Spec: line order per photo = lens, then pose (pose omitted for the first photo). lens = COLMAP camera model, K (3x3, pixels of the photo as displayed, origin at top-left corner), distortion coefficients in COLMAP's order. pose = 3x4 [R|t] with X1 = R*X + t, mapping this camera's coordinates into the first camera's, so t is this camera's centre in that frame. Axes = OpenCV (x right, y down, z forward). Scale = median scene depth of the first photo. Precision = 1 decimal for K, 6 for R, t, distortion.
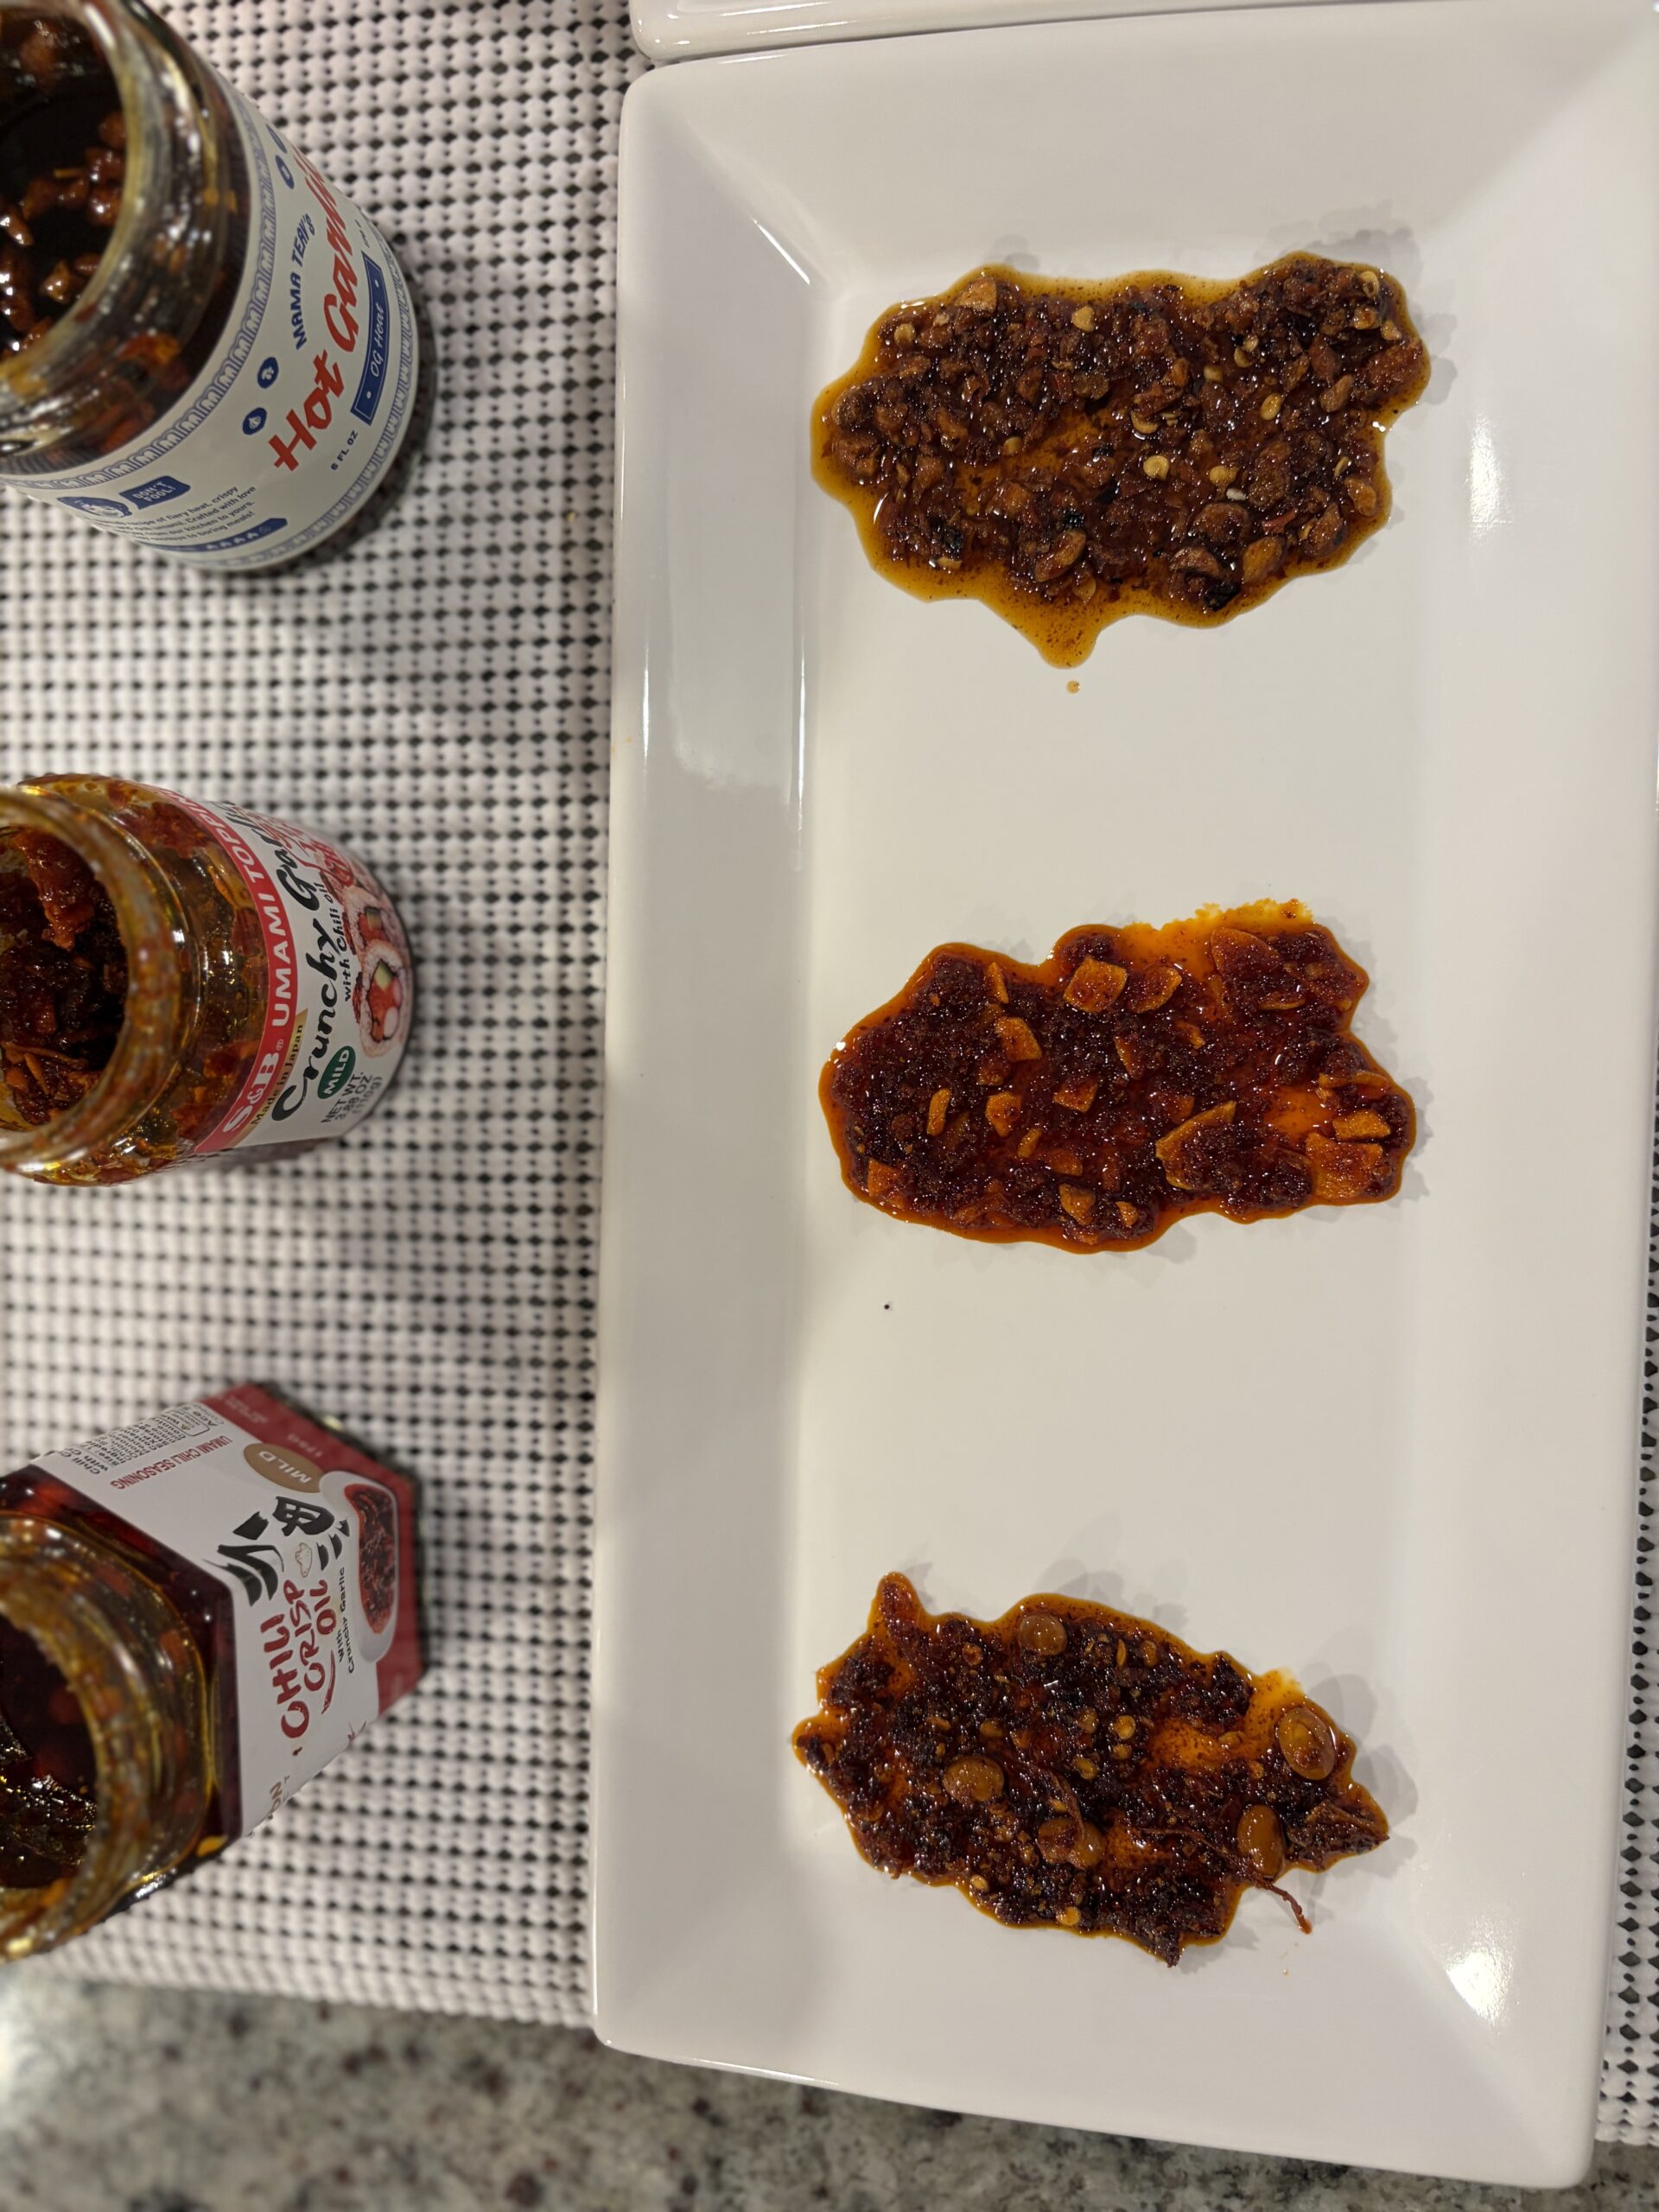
lens RADIAL K [[1662.5, 0, 829.5], [0, 1662.5, 1106.0], [0, 0, 1]] dist [0.035911, -0.001195]
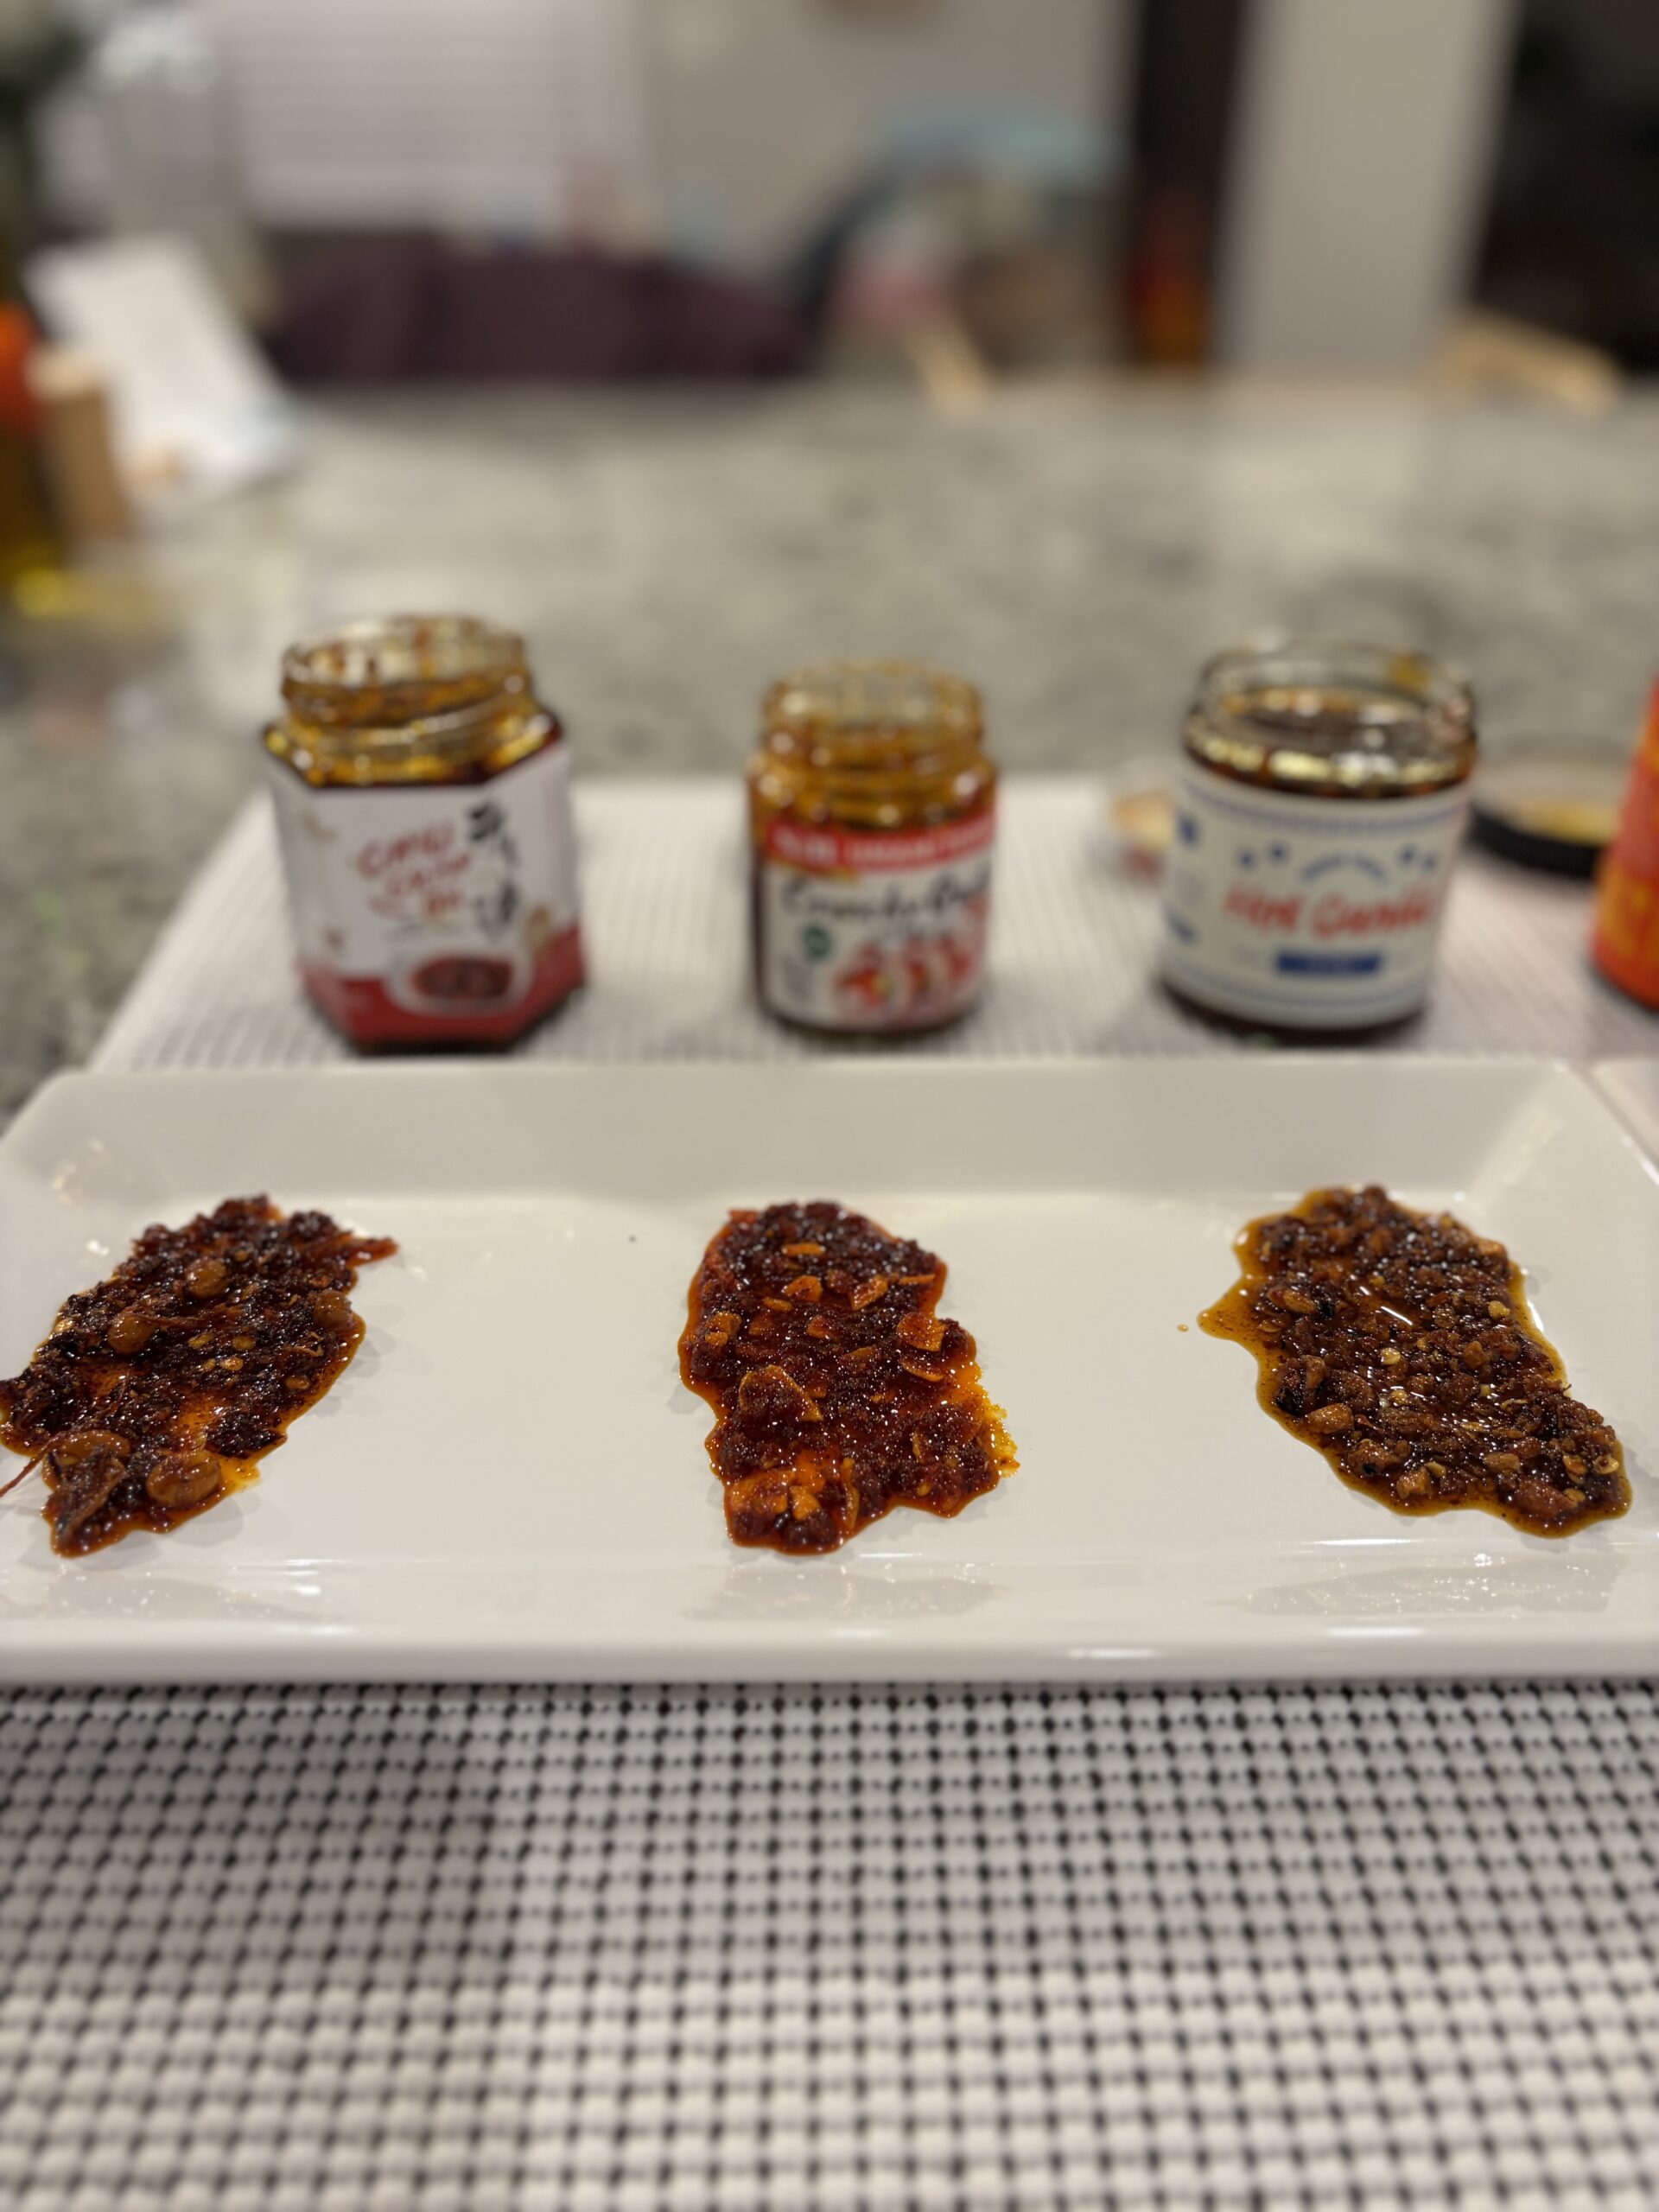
lens RADIAL K [[1702.4, 0, 829.5], [0, 1702.4, 1106.0], [0, 0, 1]] dist [0.042174, -0.002230]
pose [[0.042900, 0.677480, -0.734289, 0.883059], [-0.997885, -0.006864, -0.064633, 0.062775], [-0.048828, 0.735509, 0.675753, 0.122292]]
